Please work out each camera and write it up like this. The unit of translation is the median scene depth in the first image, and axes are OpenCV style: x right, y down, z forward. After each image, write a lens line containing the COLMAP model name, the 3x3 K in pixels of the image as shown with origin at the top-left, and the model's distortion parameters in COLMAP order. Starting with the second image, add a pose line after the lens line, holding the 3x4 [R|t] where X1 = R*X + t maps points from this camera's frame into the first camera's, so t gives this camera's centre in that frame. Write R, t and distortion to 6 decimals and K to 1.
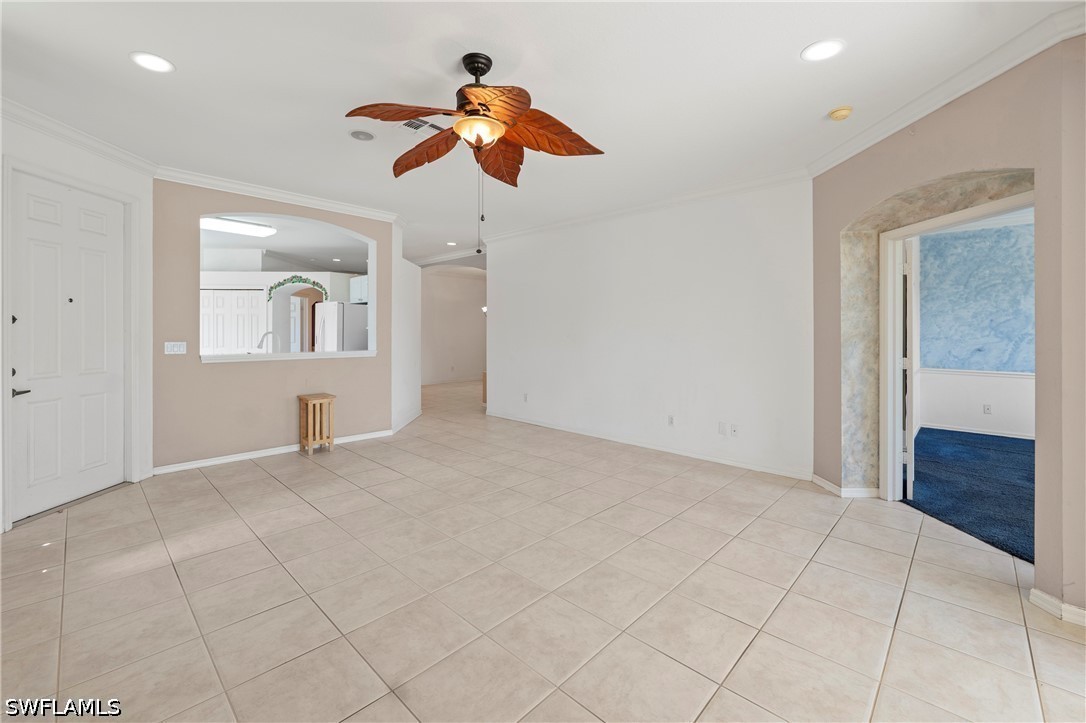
lens RADIAL K [[444.9, 0, 545.6], [0, 444.9, 334.3], [0, 0, 1]] dist [-0.010010, -0.000280]
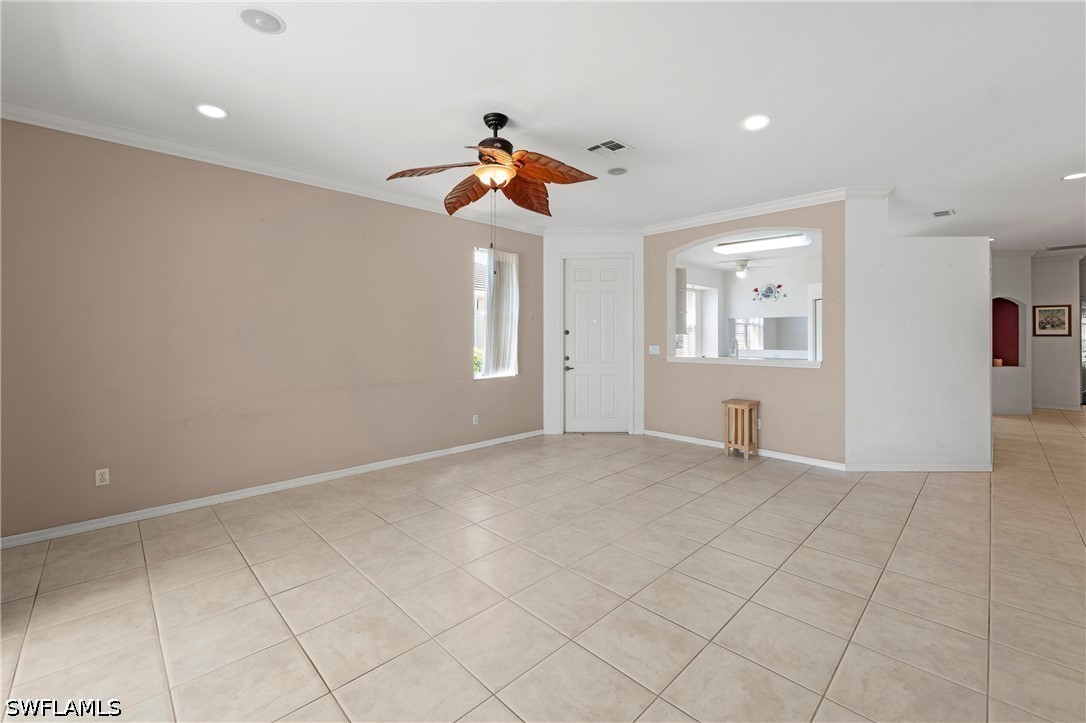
lens RADIAL K [[444.9, 0, 536.4], [0, 444.9, 335.9], [0, 0, 1]] dist [-0.010010, -0.000280]
pose [[-0.031209, -0.006275, -0.999493, 0.809816], [-0.006187, 0.999962, -0.006084, -0.004134], [0.999494, 0.005994, -0.031246, 0.869346]]
